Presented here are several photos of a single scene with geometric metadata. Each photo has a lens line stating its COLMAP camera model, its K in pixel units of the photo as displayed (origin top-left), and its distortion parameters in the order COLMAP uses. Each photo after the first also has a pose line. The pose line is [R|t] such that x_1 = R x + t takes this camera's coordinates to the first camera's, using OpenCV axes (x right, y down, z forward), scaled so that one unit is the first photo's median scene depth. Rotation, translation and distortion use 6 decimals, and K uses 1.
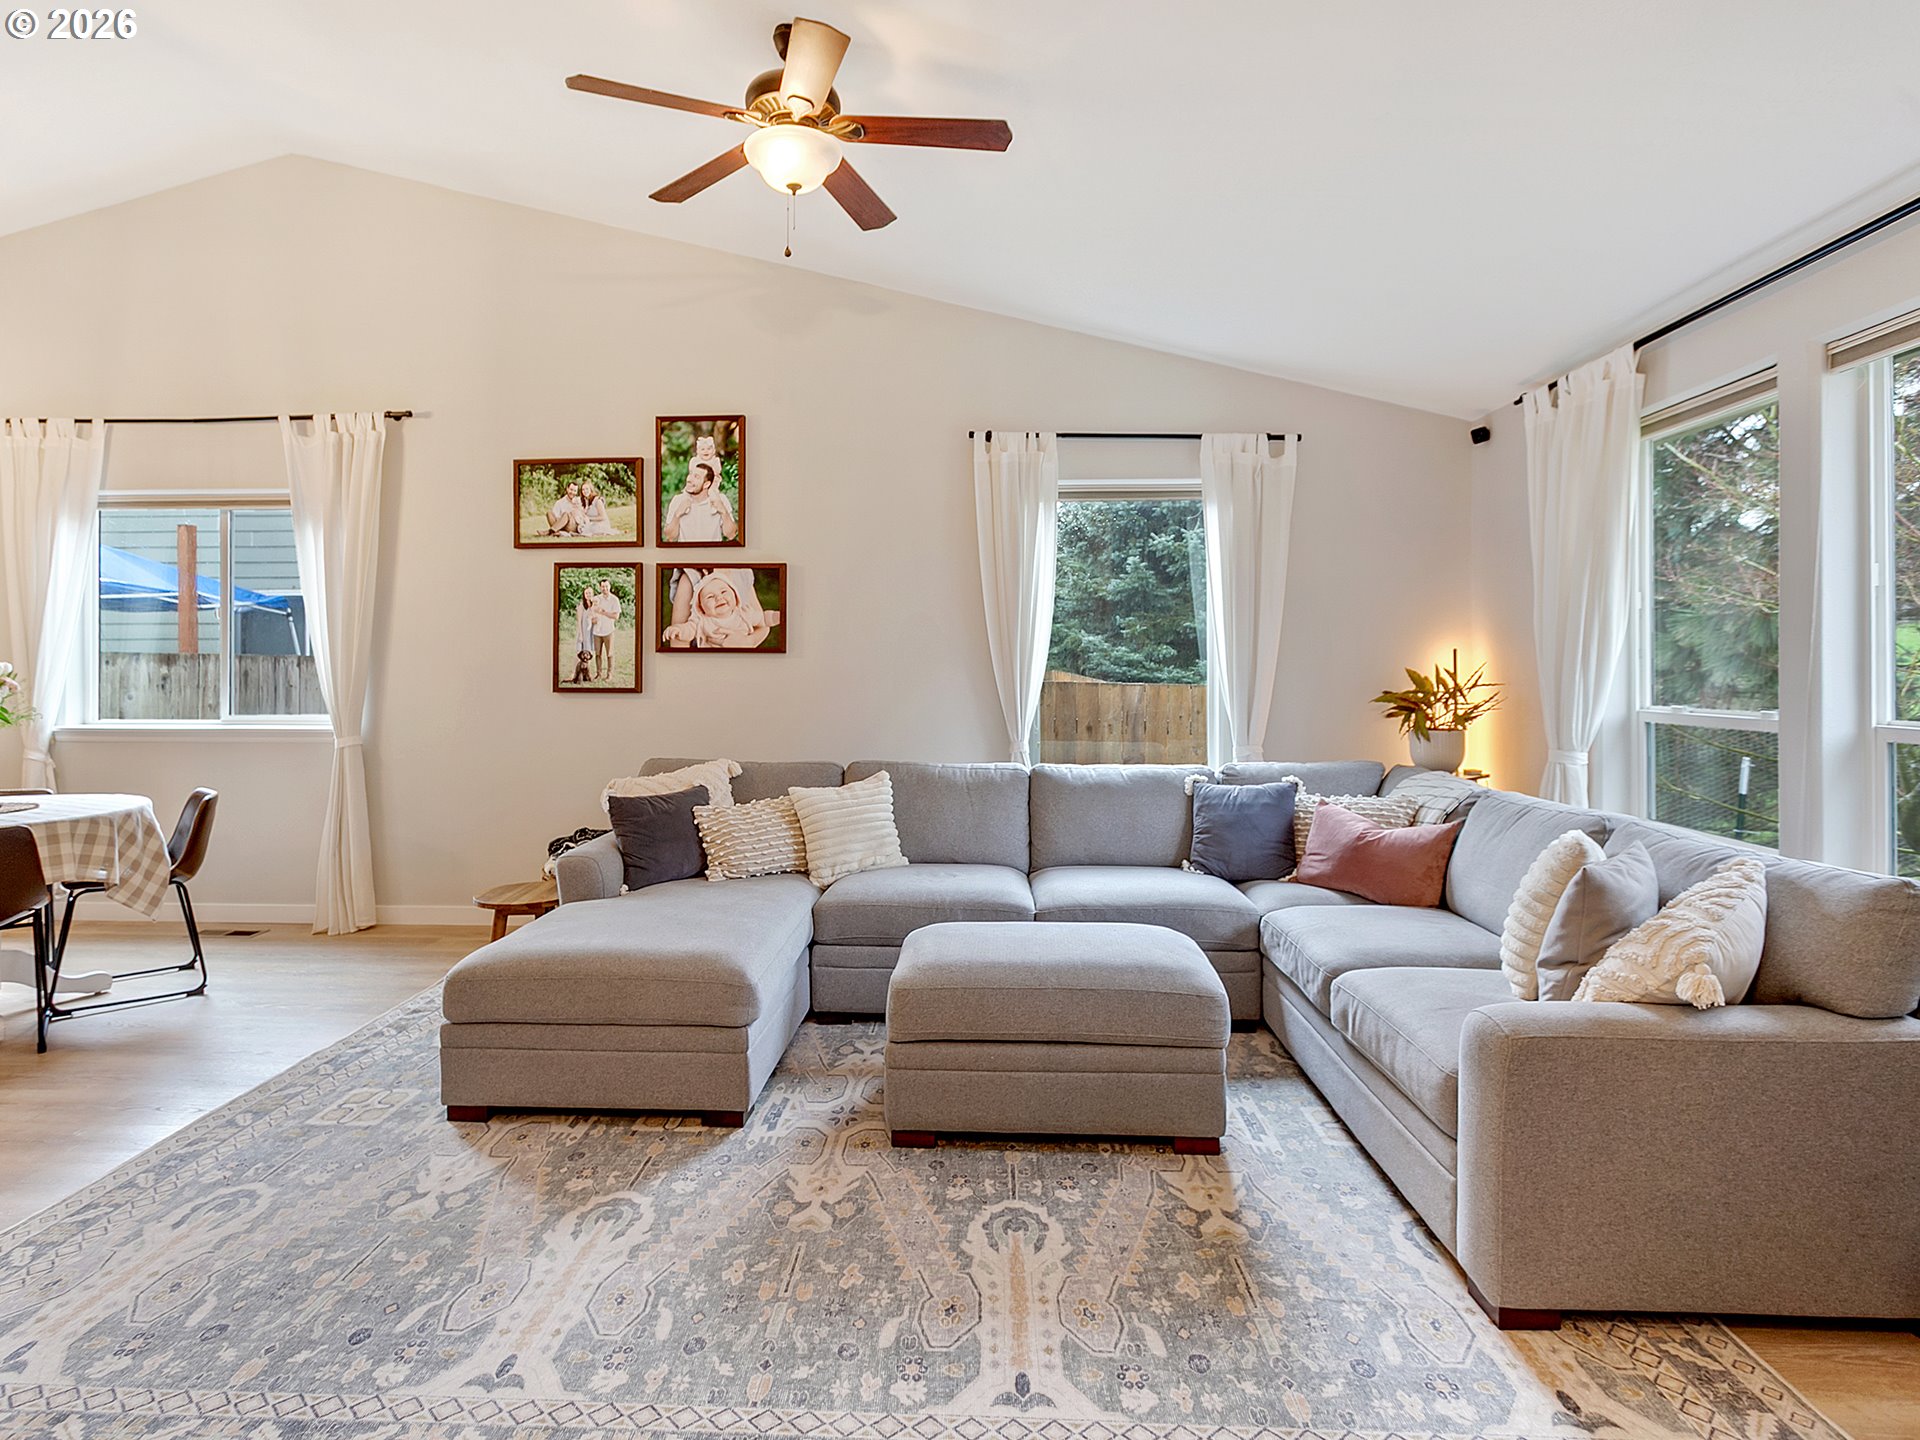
lens RADIAL K [[1037.2, 0, 942.6], [0, 1037.2, 663.4], [0, 0, 1]] dist [0.000284, 0.000854]
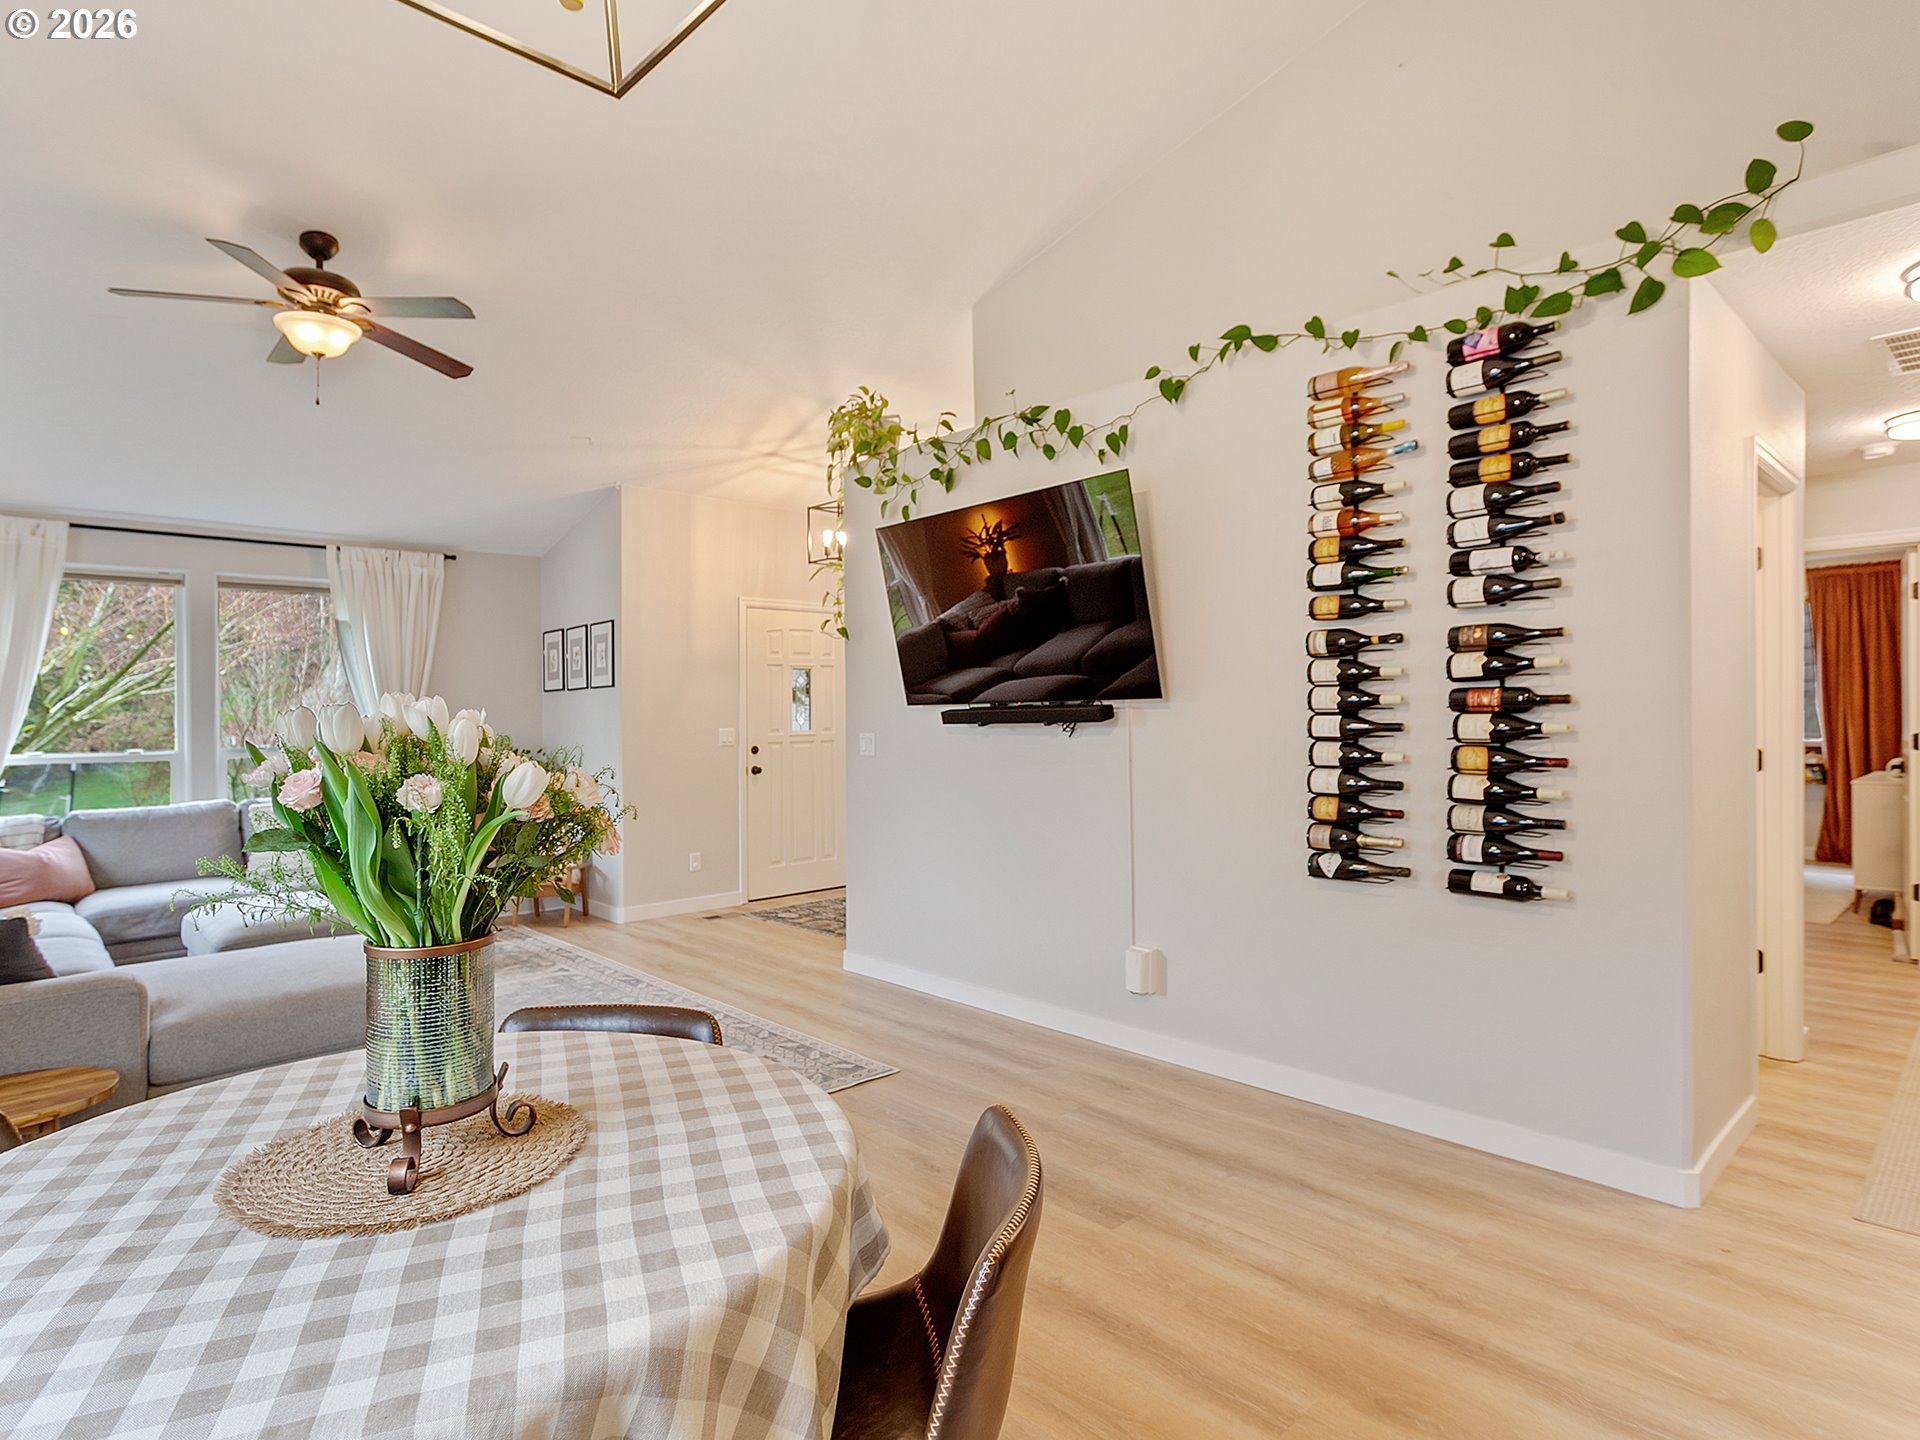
lens RADIAL K [[1037.2, 0, 870.4], [0, 1037.2, 701.2], [0, 0, 1]] dist [0.000284, 0.000854]
pose [[-0.671350, 0.020985, 0.740844, -0.955253], [0.016088, 0.999776, -0.013740, 0.003583], [-0.740966, 0.002694, -0.671537, 0.828002]]
